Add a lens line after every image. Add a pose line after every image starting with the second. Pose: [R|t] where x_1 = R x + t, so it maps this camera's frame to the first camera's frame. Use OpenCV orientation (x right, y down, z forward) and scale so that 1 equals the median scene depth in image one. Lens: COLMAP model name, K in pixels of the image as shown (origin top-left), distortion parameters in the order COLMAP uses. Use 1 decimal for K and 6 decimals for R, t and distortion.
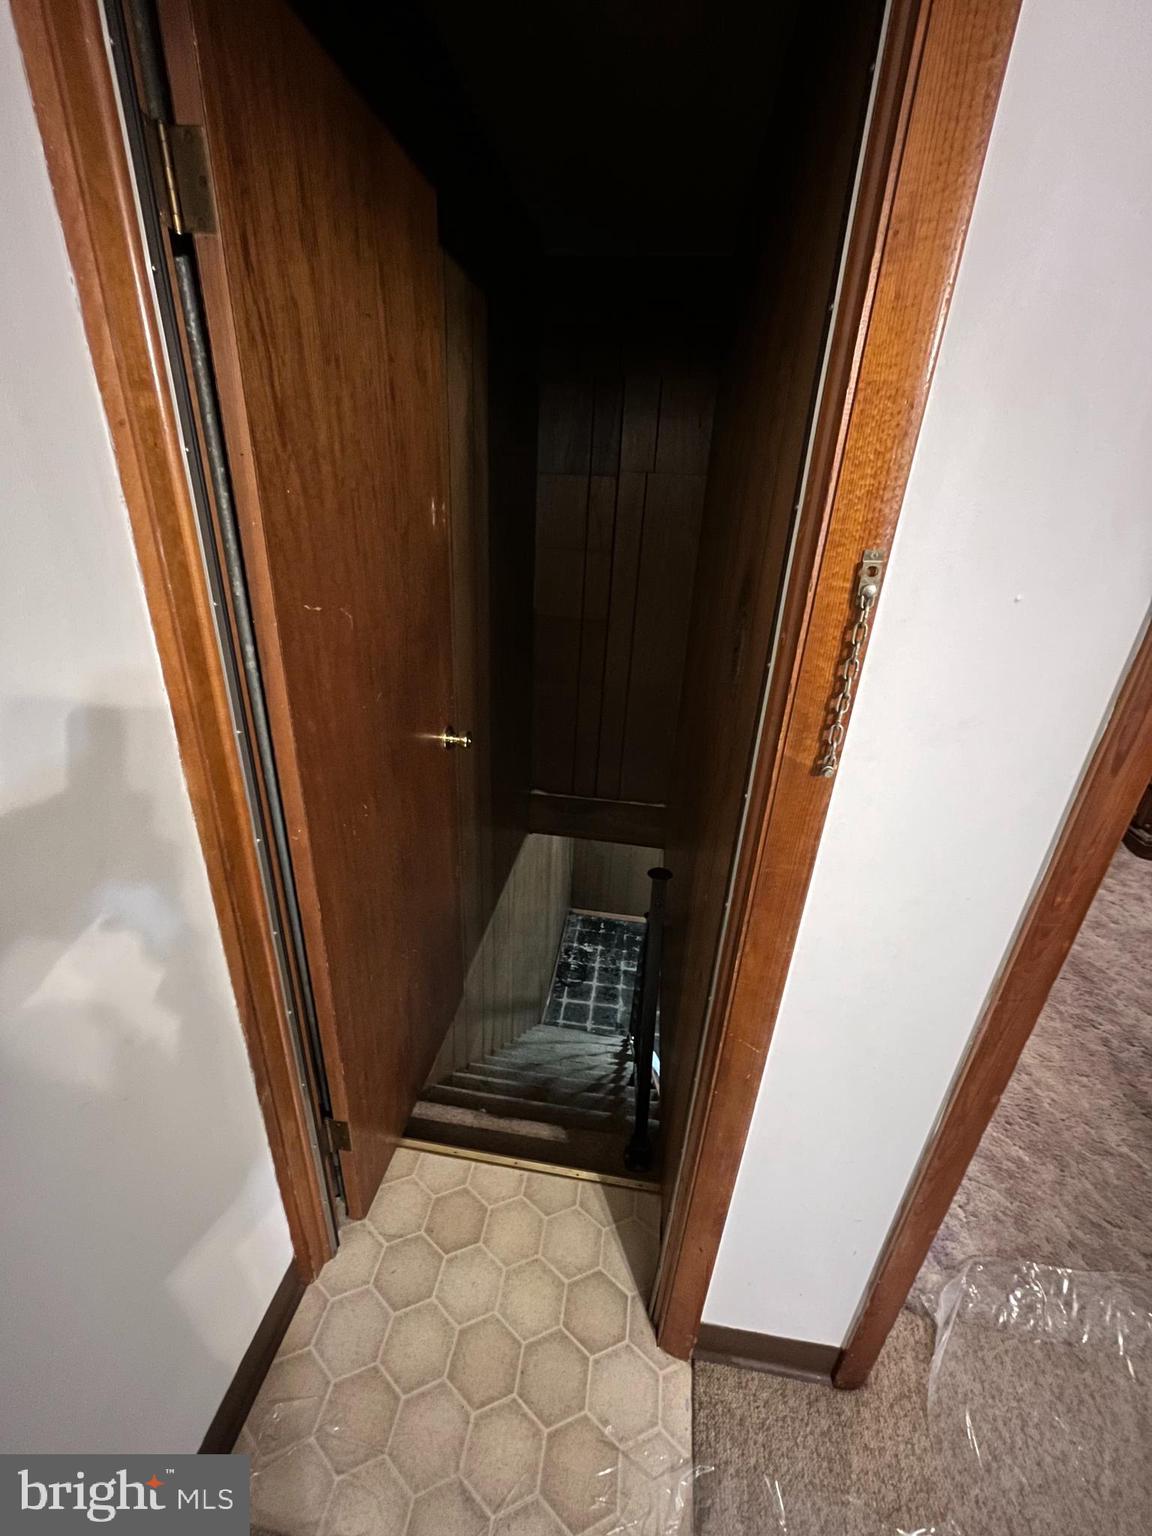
lens RADIAL K [[619.3, 0, 576.3], [0, 619.3, 767.7], [0, 0, 1]] dist [-0.003997, -0.000383]
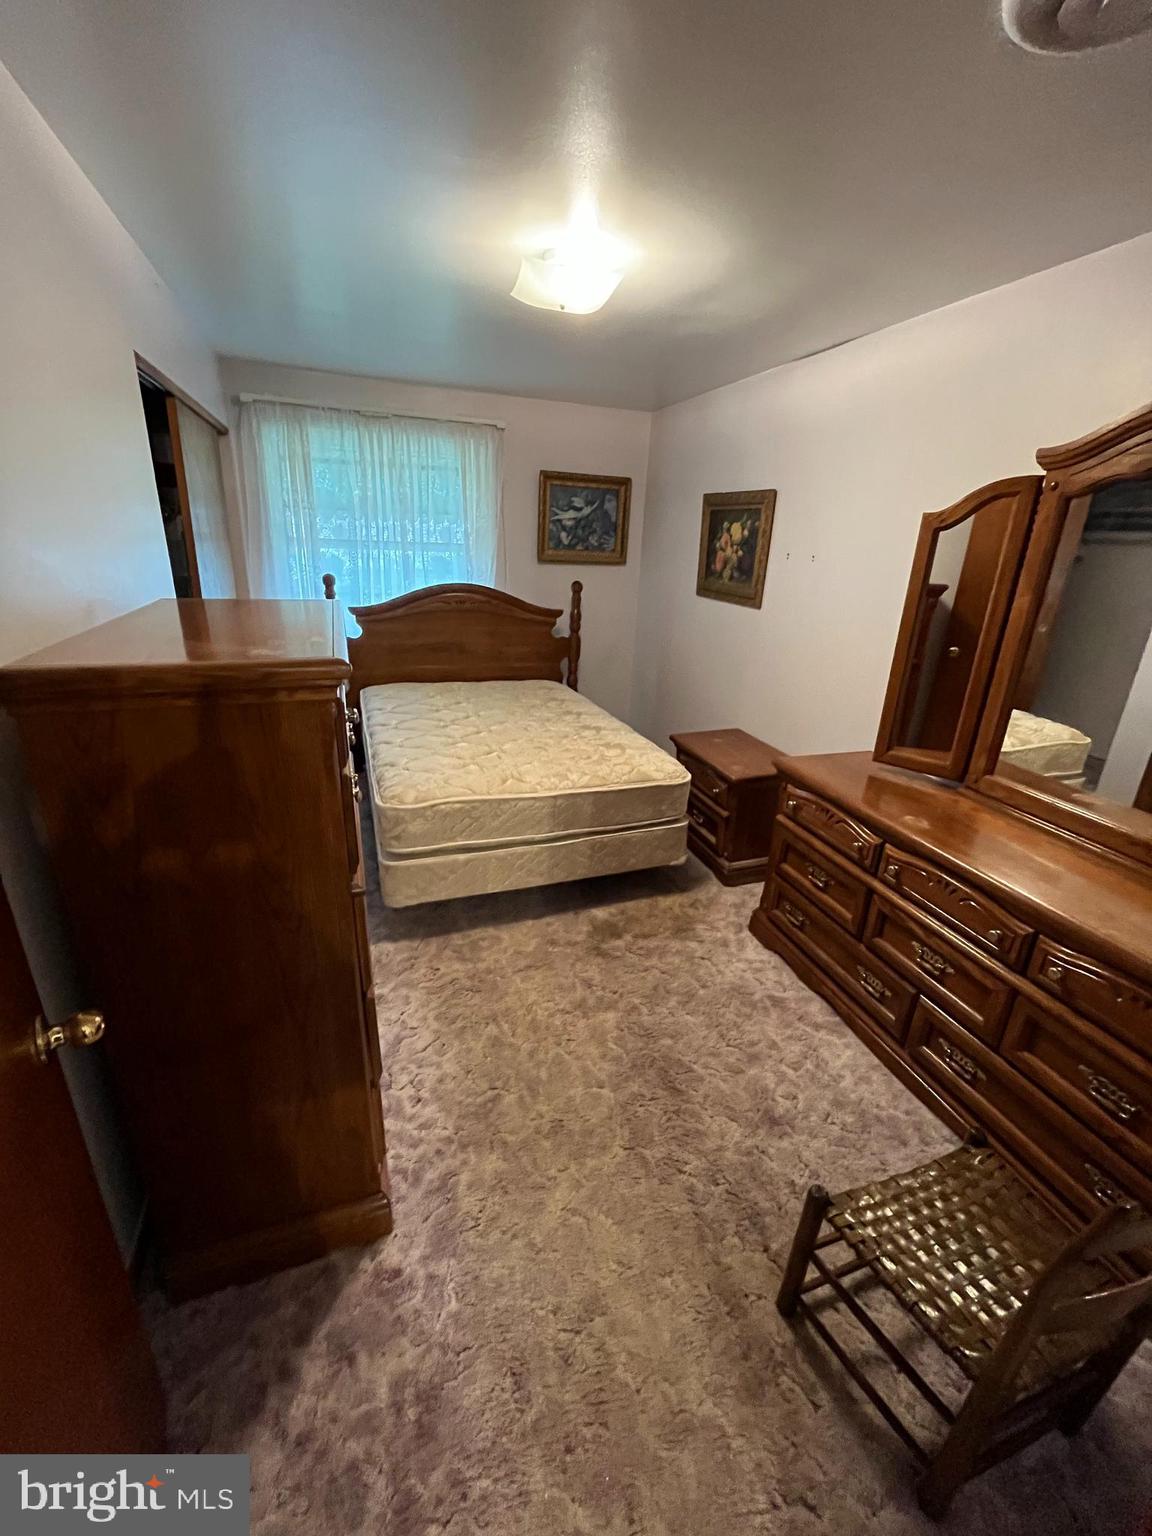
lens RADIAL K [[619.3, 0, 576.5], [0, 619.3, 764.3], [0, 0, 1]] dist [-0.003997, -0.000383]
pose [[0.888850, -0.168860, 0.425949, 0.440513], [0.188183, 0.982128, -0.003343, -0.131063], [-0.417772, 0.083128, 0.904741, 0.257364]]
